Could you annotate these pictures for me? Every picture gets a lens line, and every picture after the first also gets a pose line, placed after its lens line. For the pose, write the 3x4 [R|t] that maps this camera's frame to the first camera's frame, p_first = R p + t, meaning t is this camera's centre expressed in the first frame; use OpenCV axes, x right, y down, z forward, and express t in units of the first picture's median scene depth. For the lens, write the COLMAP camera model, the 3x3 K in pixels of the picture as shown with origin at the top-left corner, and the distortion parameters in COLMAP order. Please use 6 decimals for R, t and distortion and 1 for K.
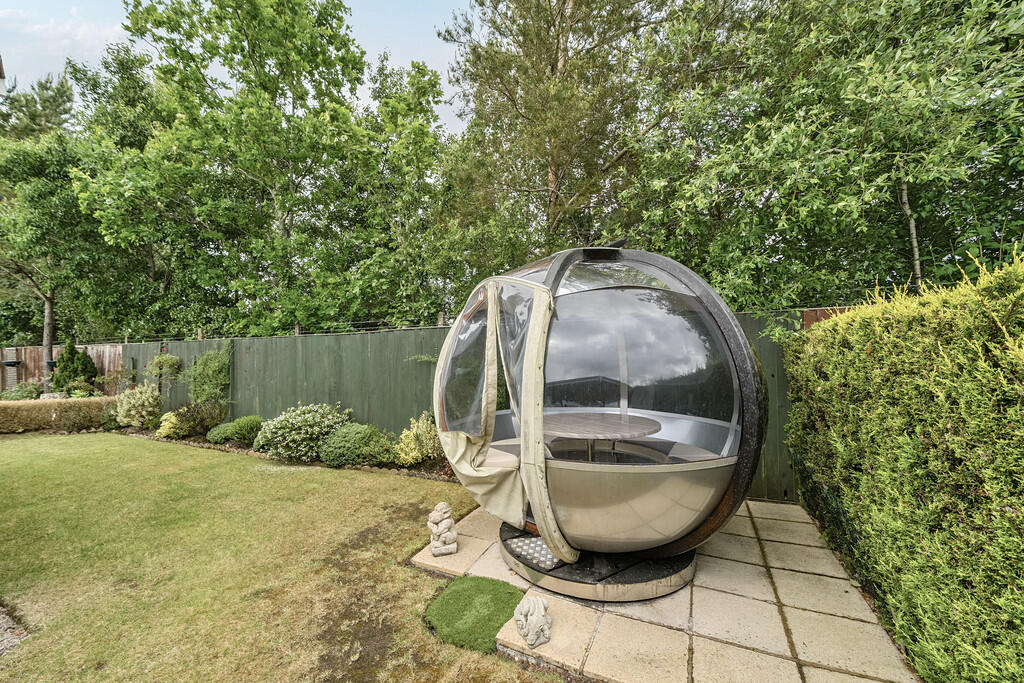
lens RADIAL K [[393.3, 0, 512.0], [0, 393.3, 341.5], [0, 0, 1]] dist [-0.000248, 0.000182]
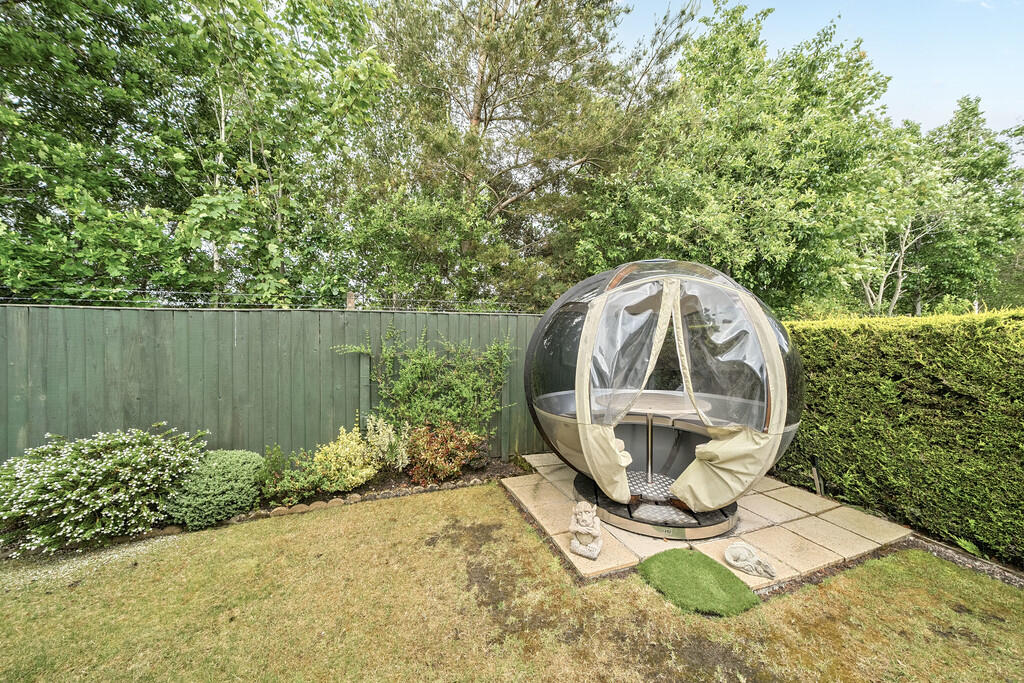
lens RADIAL K [[345.0, 0, 512.0], [0, 345.0, 341.5], [0, 0, 1]] dist [-0.007880, 0.000007]
pose [[0.723276, 0.007426, 0.690519, -0.648834], [-0.026374, 0.999510, 0.016876, 0.012898], [-0.690055, -0.030418, 0.723118, 0.400820]]
